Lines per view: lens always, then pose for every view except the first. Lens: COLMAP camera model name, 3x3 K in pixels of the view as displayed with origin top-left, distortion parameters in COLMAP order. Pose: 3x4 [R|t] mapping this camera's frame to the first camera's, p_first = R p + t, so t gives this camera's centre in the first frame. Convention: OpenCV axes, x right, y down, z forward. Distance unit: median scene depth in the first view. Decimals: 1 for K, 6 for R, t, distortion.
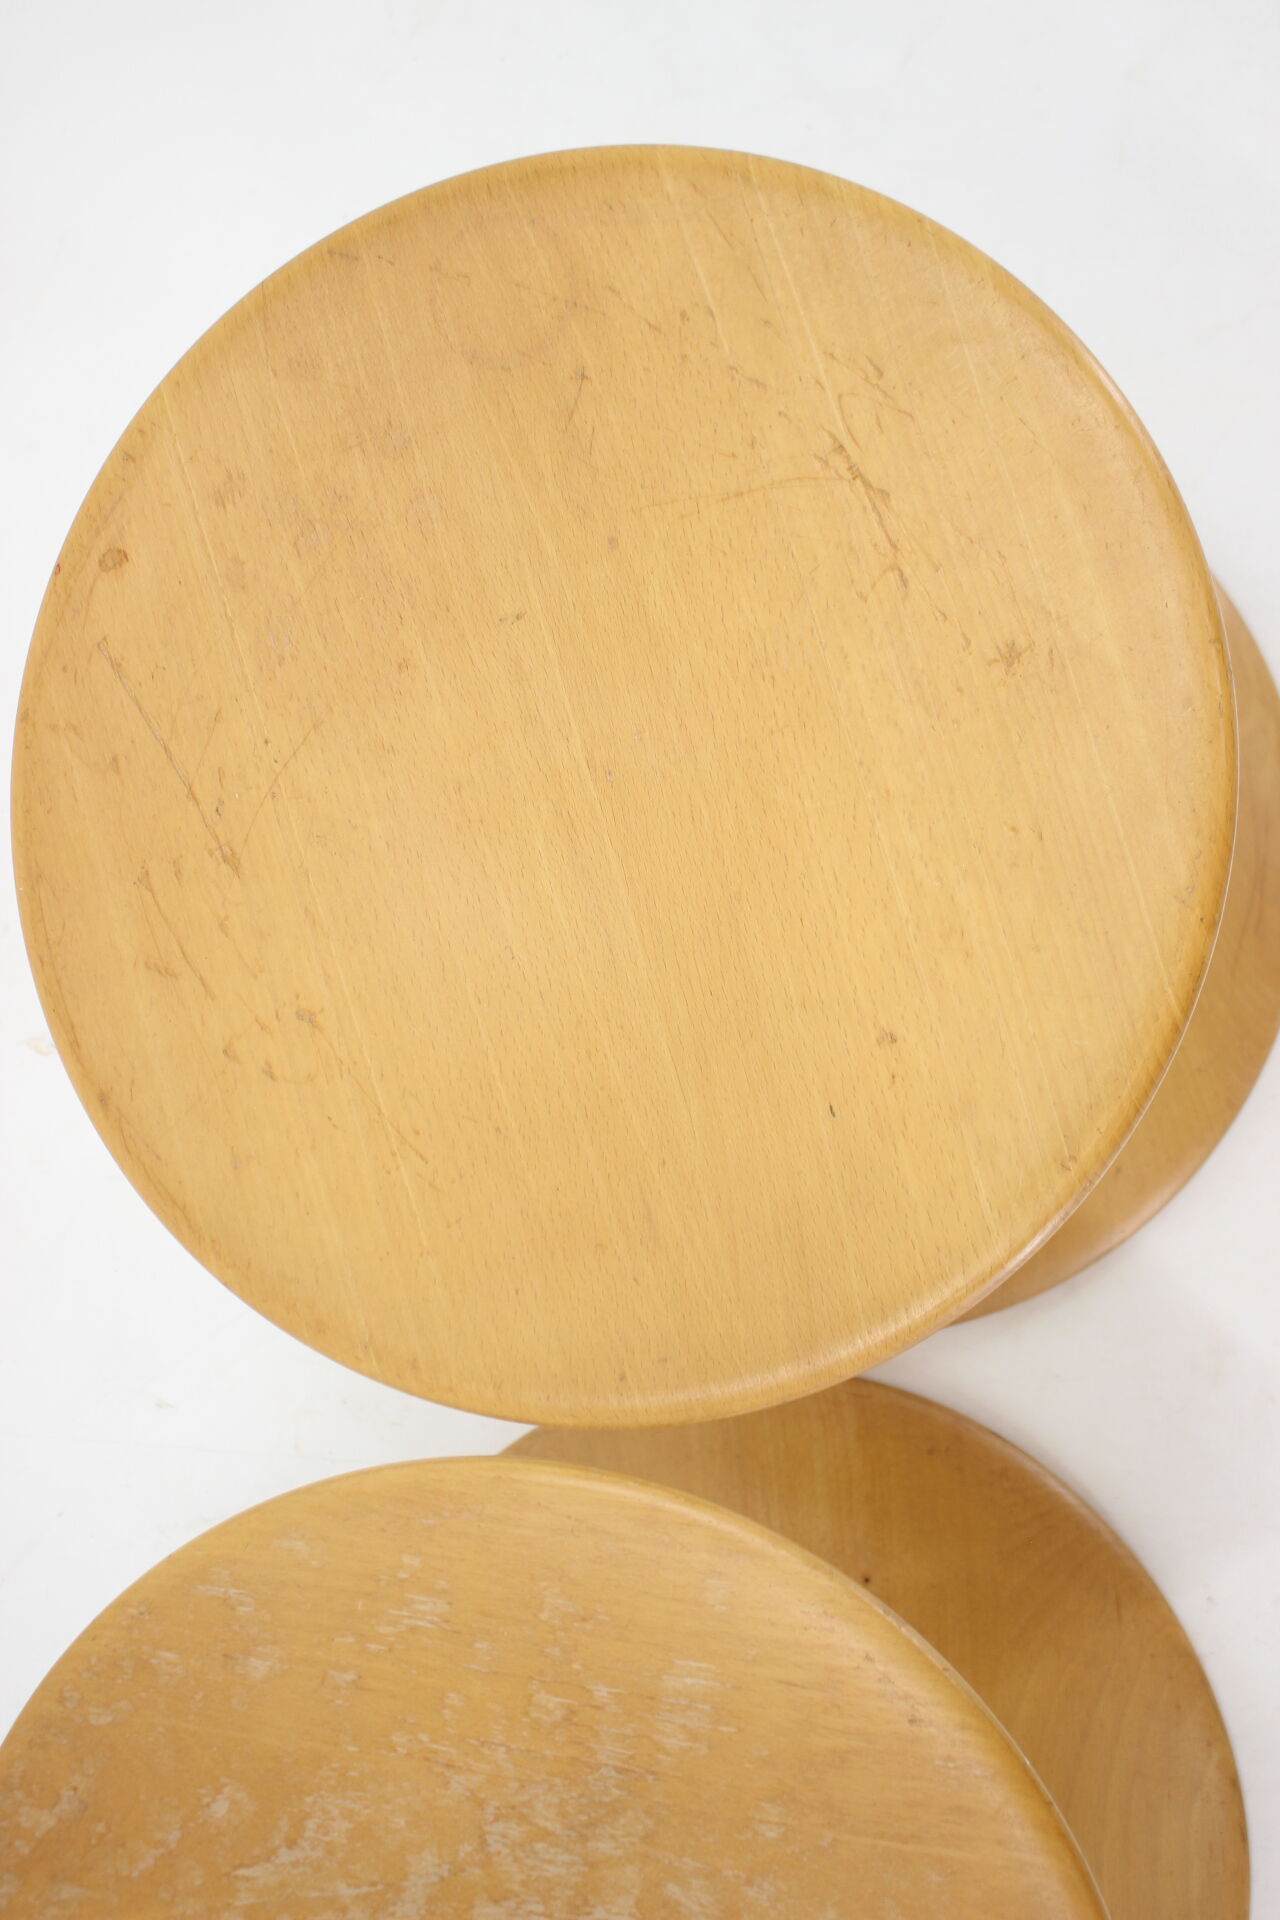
lens RADIAL K [[2780.1, 0, 688.4], [0, 2780.1, 959.5], [0, 0, 1]] dist [-0.066469, 0.103584]
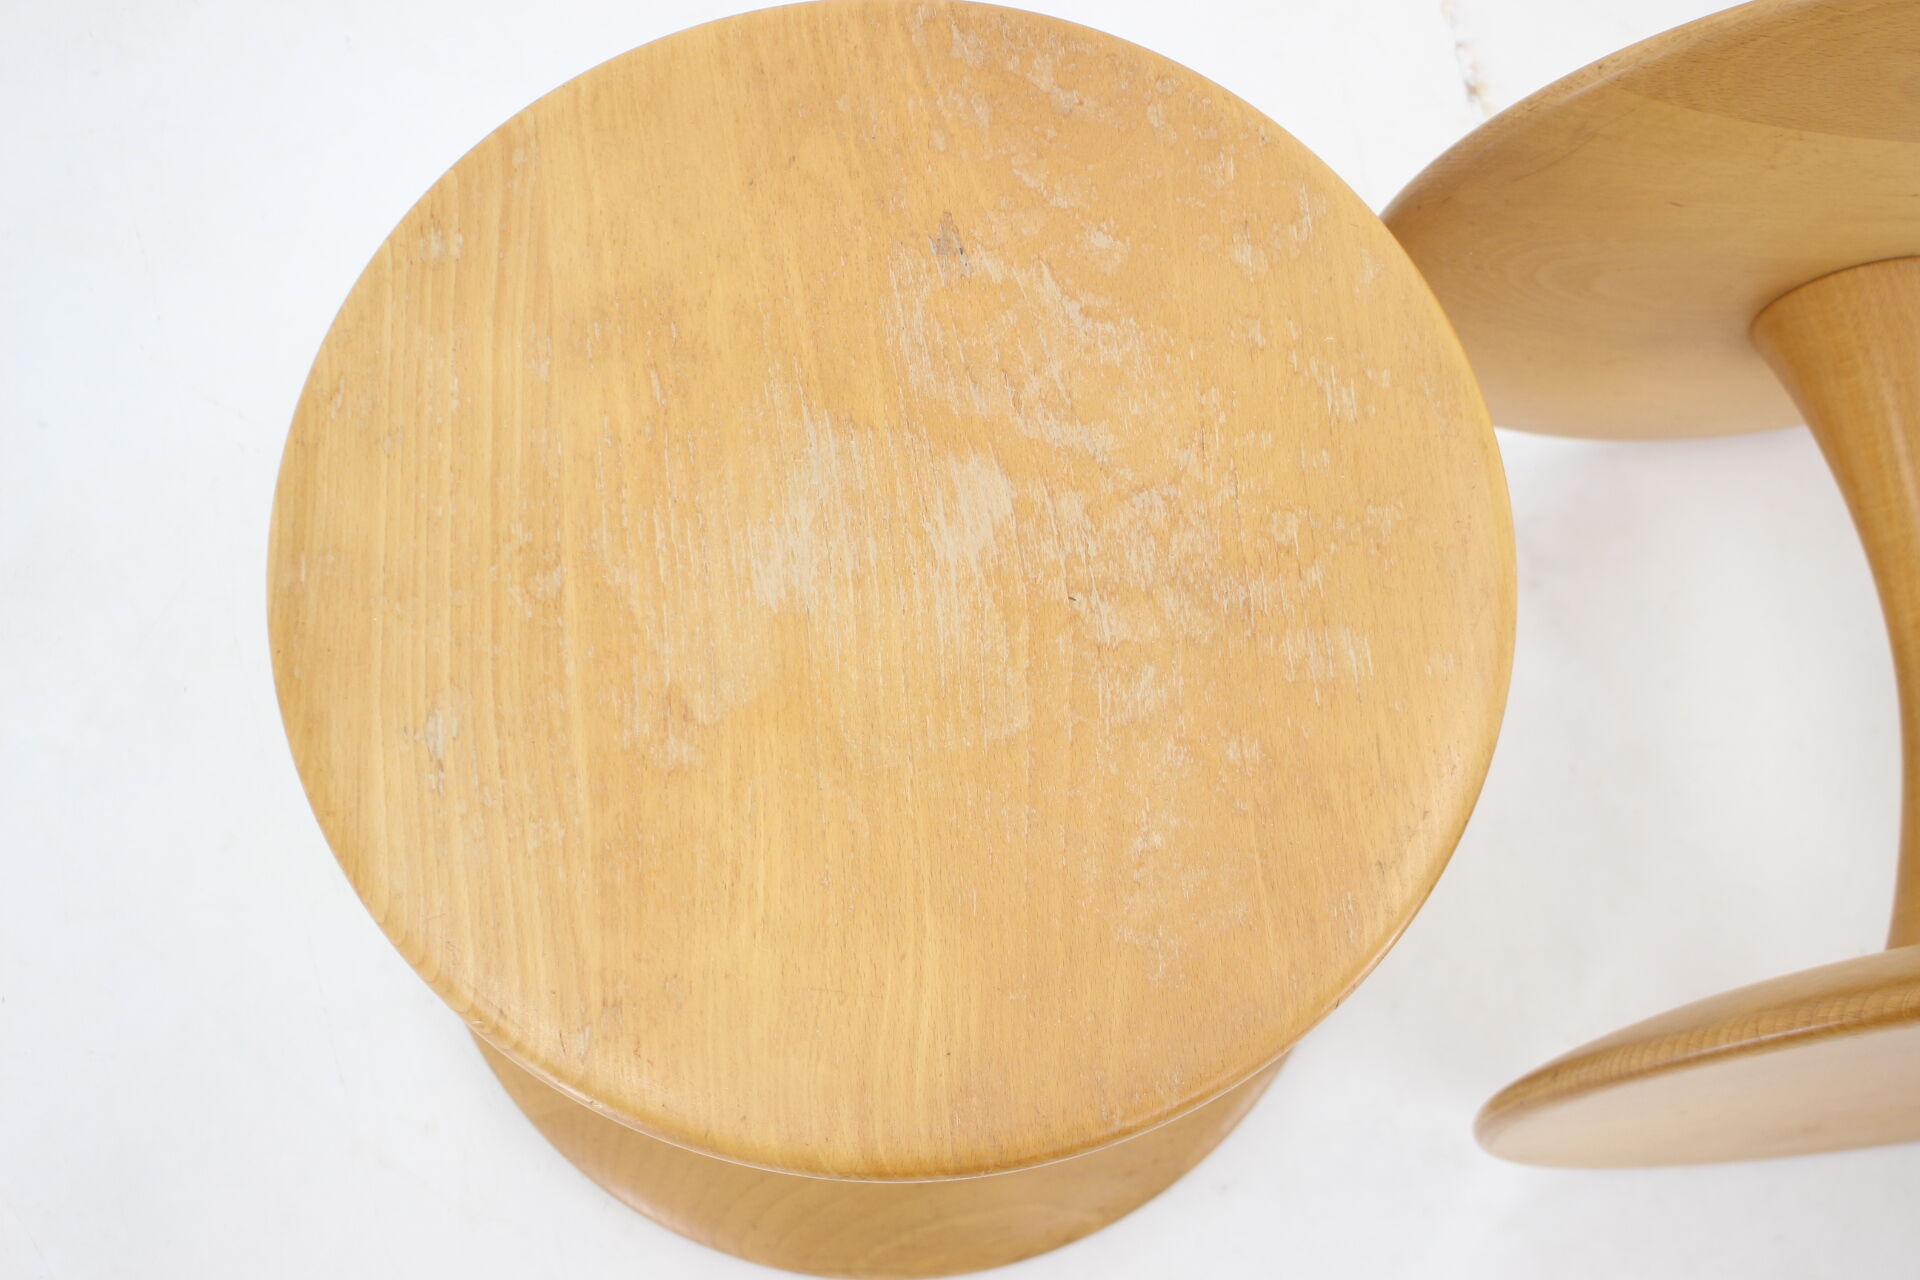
lens RADIAL K [[2780.1, 0, 958.6], [0, 2780.1, 677.0], [0, 0, 1]] dist [-0.066469, 0.103584]
pose [[0.169987, 0.985330, -0.015131, -0.000252], [-0.985124, 0.169519, -0.028190, 0.426219], [-0.025212, 0.019697, 0.999488, -0.044958]]
